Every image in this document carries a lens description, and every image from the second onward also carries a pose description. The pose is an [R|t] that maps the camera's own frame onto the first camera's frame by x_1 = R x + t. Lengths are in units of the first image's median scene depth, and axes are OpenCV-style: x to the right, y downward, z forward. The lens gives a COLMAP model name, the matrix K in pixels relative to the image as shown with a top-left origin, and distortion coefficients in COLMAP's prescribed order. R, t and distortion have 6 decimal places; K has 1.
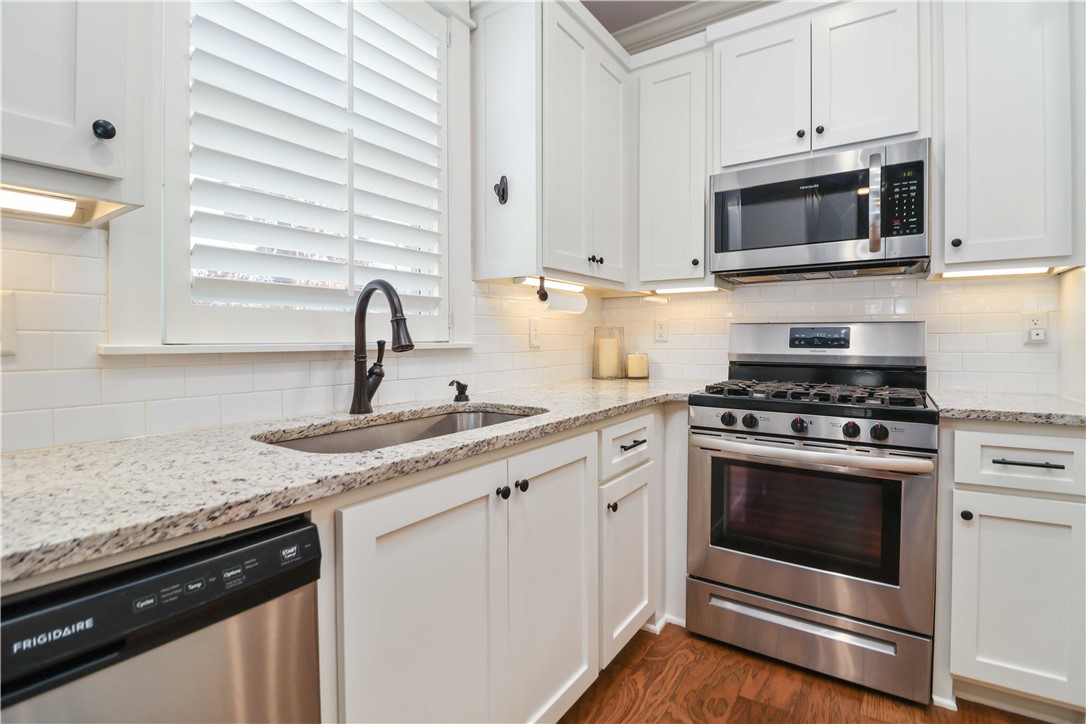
lens RADIAL K [[508.4, 0, 555.8], [0, 508.4, 348.0], [0, 0, 1]] dist [-0.001523, -0.012785]
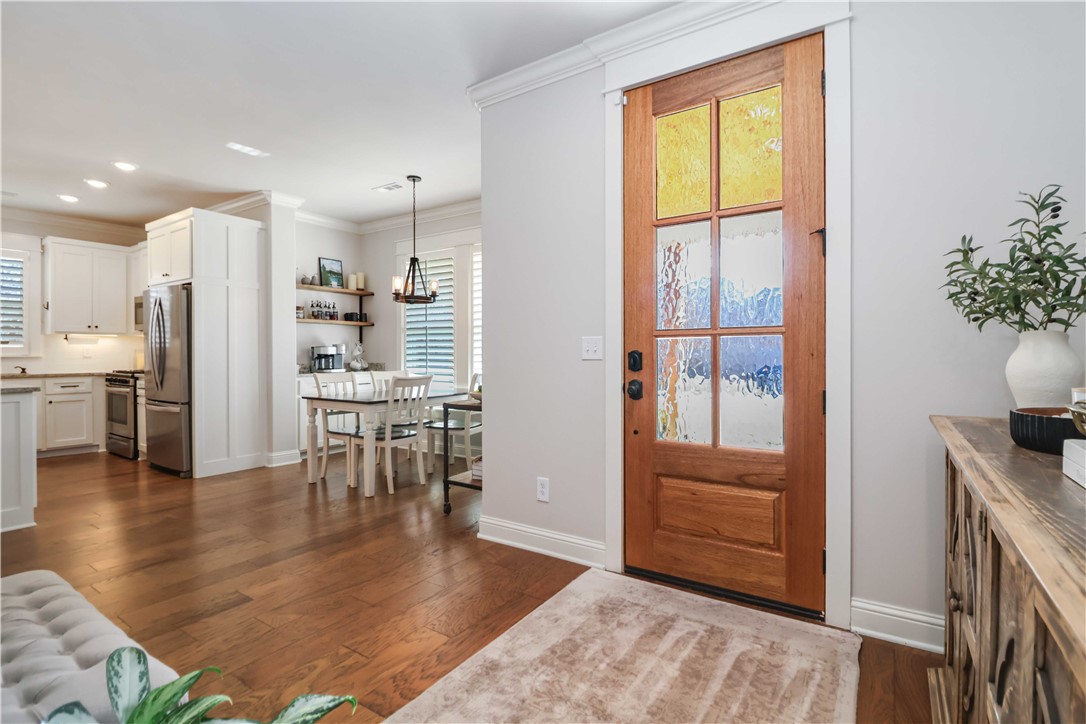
lens RADIAL K [[508.4, 0, 555.8], [0, 508.4, 348.0], [0, 0, 1]] dist [-0.001523, -0.012785]
pose [[0.999905, 0.004348, 0.013097, 3.184183], [-0.004032, 0.999704, -0.024004, 0.006819], [-0.013198, 0.023949, 0.999626, -2.244180]]
